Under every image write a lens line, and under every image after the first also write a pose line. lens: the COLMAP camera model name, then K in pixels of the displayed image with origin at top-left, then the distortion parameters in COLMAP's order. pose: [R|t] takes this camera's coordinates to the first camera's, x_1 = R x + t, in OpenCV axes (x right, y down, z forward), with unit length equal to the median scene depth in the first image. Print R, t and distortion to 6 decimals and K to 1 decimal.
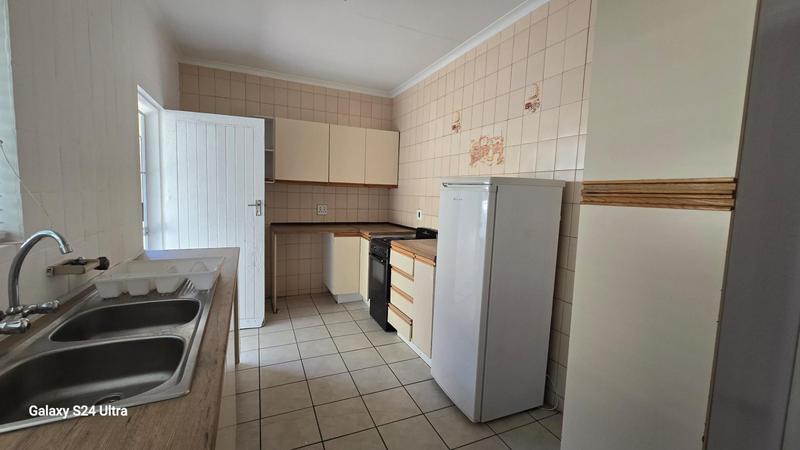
lens RADIAL K [[327.9, 0, 400.9], [0, 327.9, 222.9], [0, 0, 1]] dist [-0.001455, 0.000162]
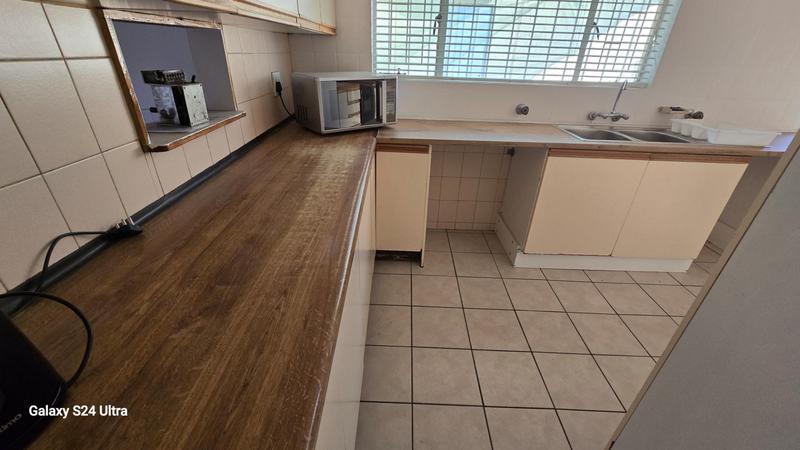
lens RADIAL K [[327.9, 0, 400.7], [0, 327.9, 223.7], [0, 0, 1]] dist [-0.001455, 0.000162]
pose [[-0.417773, 0.401279, -0.815133, 0.555586], [-0.128164, 0.862178, 0.490126, -0.010288], [0.899467, 0.309232, -0.308765, 0.144953]]
